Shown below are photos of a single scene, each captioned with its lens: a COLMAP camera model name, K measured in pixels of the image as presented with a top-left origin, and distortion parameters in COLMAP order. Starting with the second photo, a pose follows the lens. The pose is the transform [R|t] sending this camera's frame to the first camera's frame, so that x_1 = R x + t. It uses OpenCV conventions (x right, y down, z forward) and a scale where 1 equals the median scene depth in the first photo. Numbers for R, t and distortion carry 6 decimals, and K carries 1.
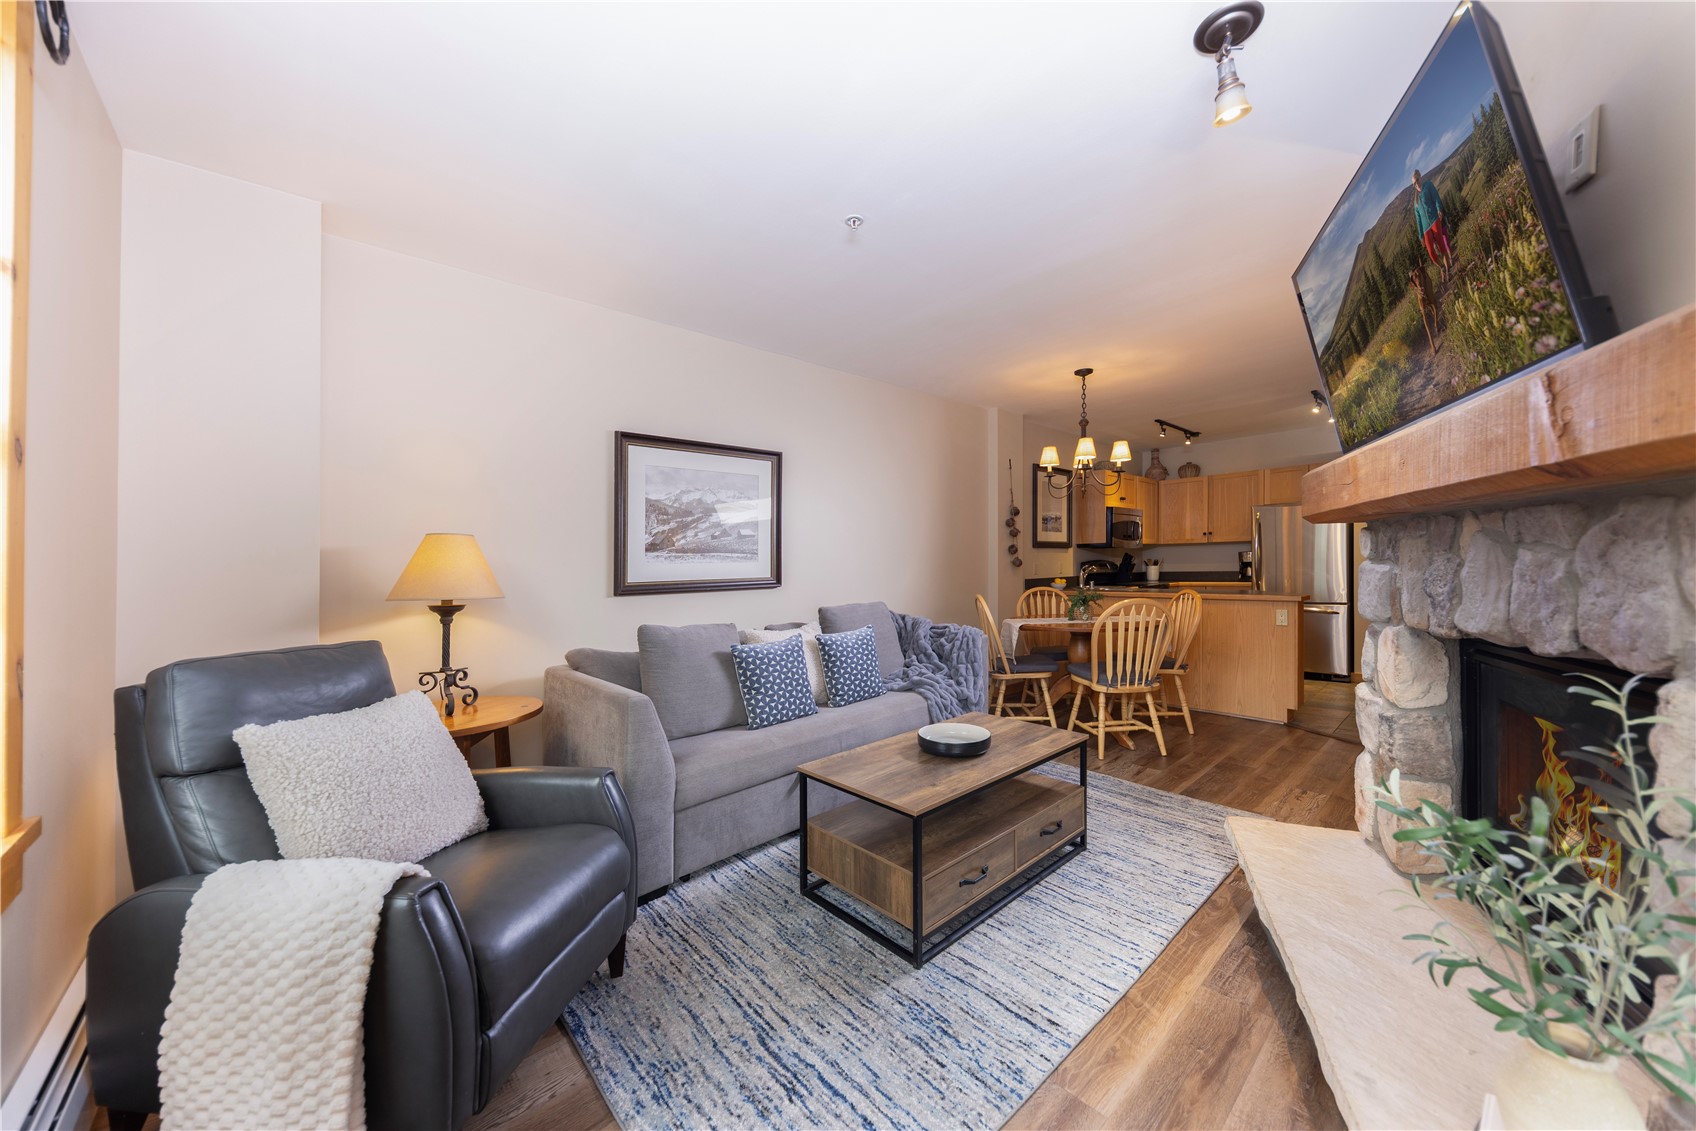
lens RADIAL K [[608.6, 0, 816.4], [0, 608.6, 557.4], [0, 0, 1]] dist [-0.016665, 0.000003]
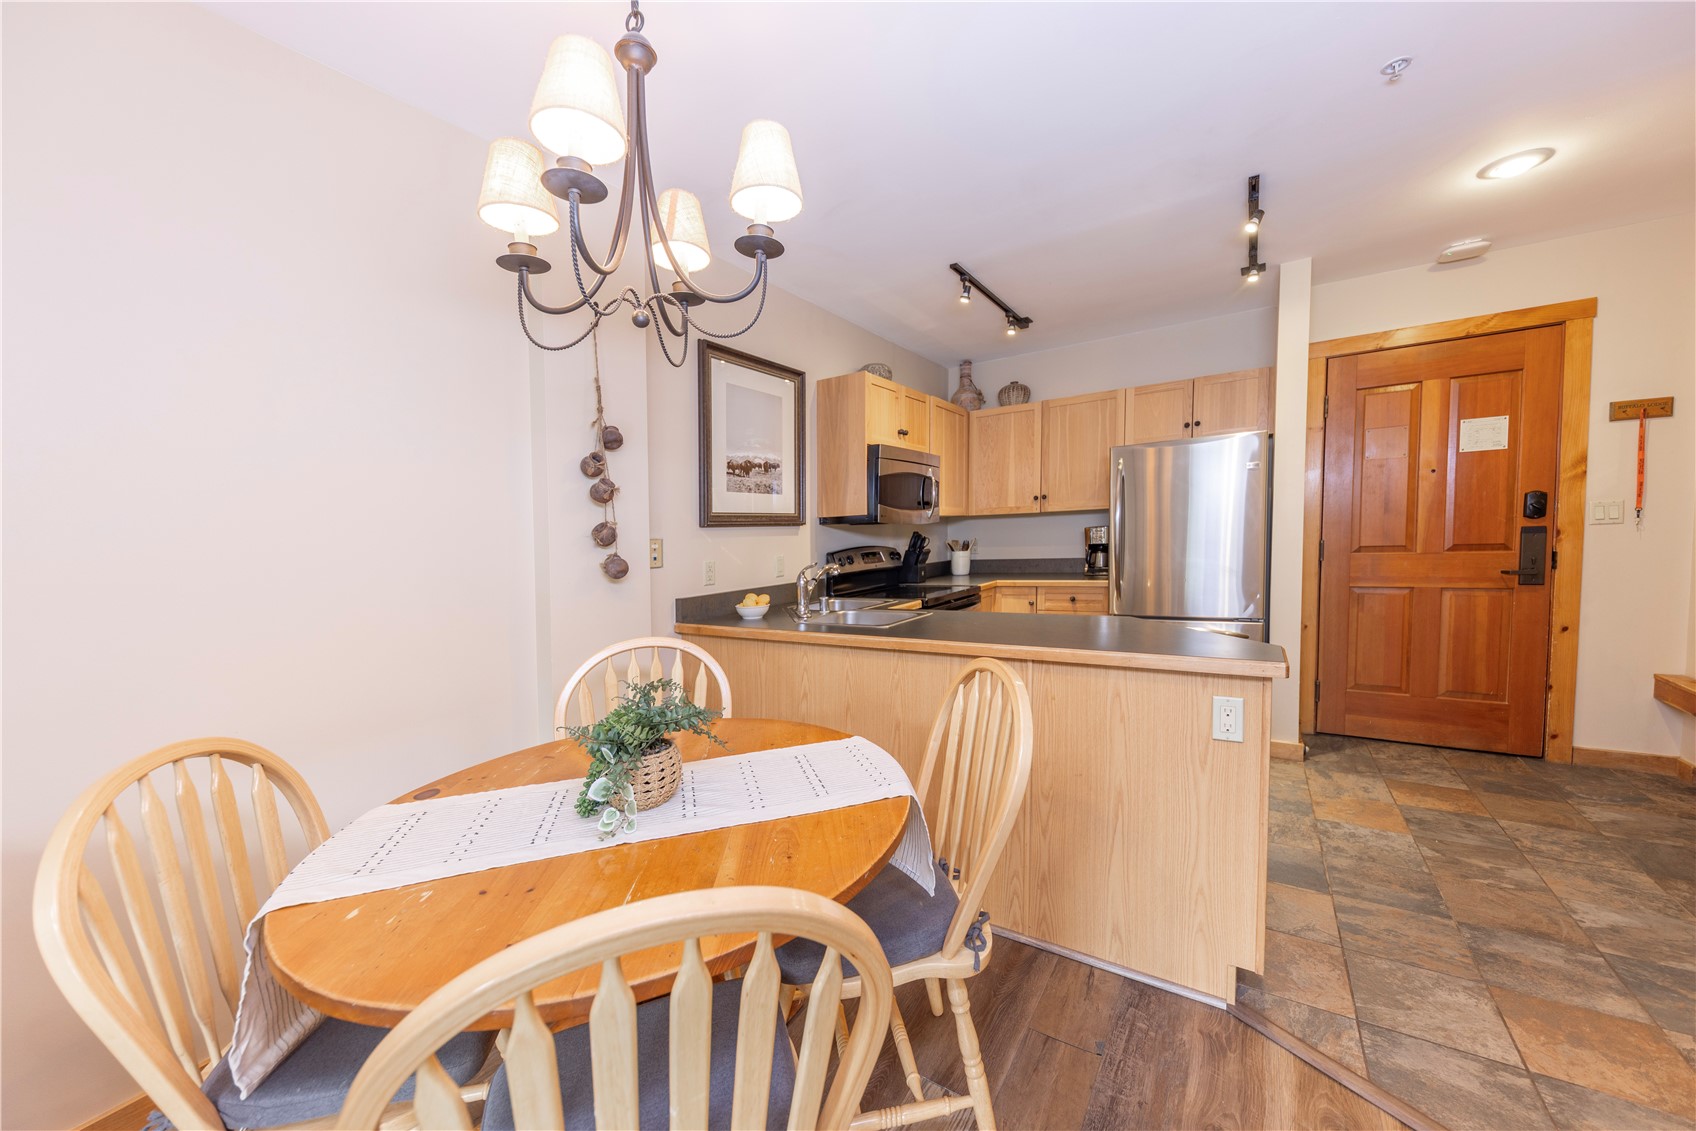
lens RADIAL K [[631.3, 0, 852.4], [0, 631.3, 569.1], [0, 0, 1]] dist [0.014909, -0.005577]
pose [[0.958630, -0.033347, 0.282695, 0.361639], [0.015688, 0.997794, 0.064502, -0.014659], [-0.284222, -0.057399, 0.957039, 0.561839]]
